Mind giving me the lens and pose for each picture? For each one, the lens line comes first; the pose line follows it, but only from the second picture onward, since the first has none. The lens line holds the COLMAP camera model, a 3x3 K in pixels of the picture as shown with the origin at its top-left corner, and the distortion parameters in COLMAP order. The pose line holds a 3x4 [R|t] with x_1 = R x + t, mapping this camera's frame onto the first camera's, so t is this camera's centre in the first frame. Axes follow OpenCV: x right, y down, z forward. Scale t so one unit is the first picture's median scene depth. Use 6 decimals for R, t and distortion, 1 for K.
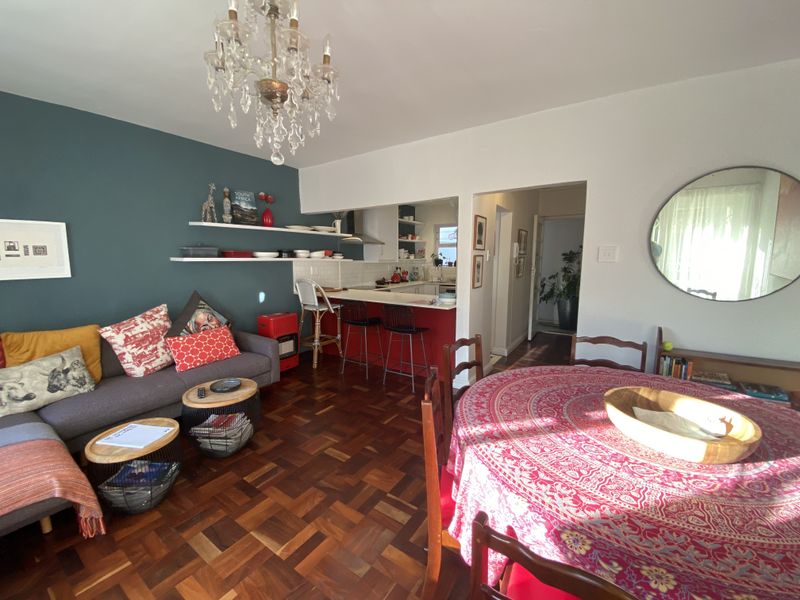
lens RADIAL K [[324.2, 0, 400.0], [0, 324.2, 300.0], [0, 0, 1]] dist [0.014949, -0.019263]
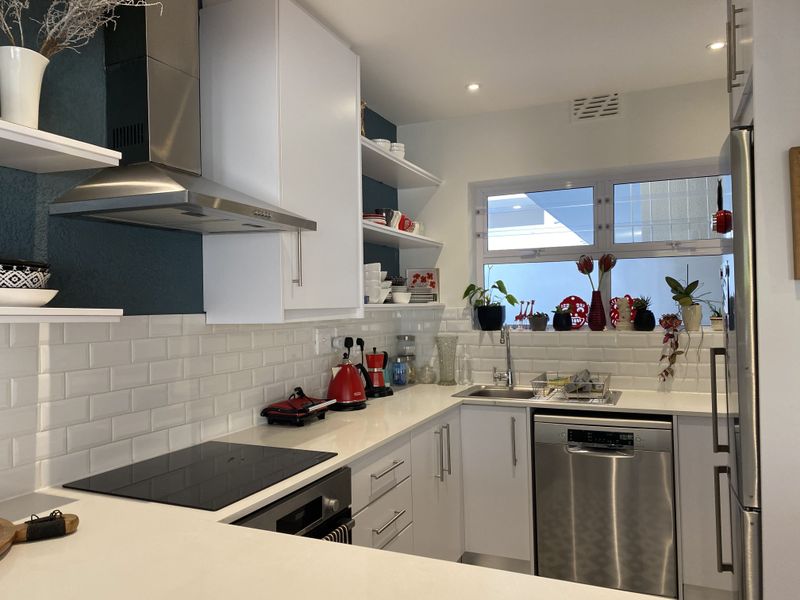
lens RADIAL K [[604.0, 0, 395.4], [0, 604.0, 299.6], [0, 0, 1]] dist [0.084665, -0.150471]
pose [[0.983991, -0.012157, 0.177806, -0.089862], [0.037144, 0.989752, -0.137884, -0.106431], [-0.174307, 0.142281, 0.974358, 0.878697]]
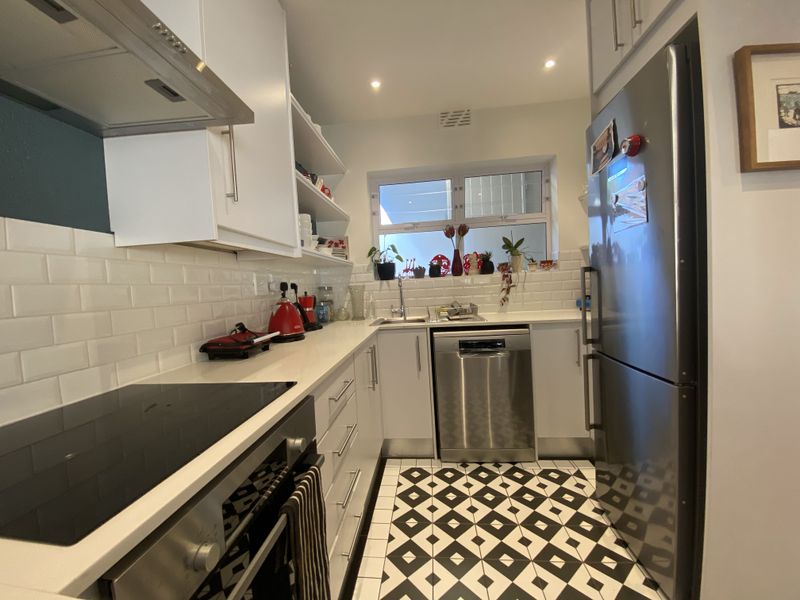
lens RADIAL K [[324.2, 0, 400.0], [0, 324.2, 300.0], [0, 0, 1]] dist [0.014949, -0.019263]
pose [[0.880120, -0.067733, 0.469894, -0.089449], [0.115799, 0.990503, -0.074118, -0.085210], [-0.460411, 0.119646, 0.879606, 1.126770]]
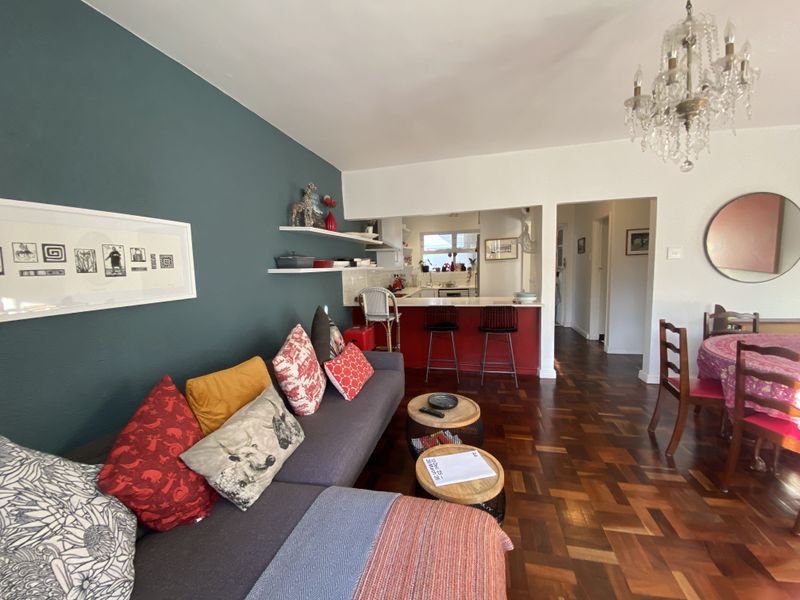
lens RADIAL K [[324.2, 0, 400.0], [0, 324.2, 300.0], [0, 0, 1]] dist [0.014949, -0.019263]
pose [[0.939320, -0.068845, 0.336062, -0.539914], [0.078515, 0.996796, -0.015252, -0.011315], [-0.333935, 0.040713, 0.941716, 0.093959]]
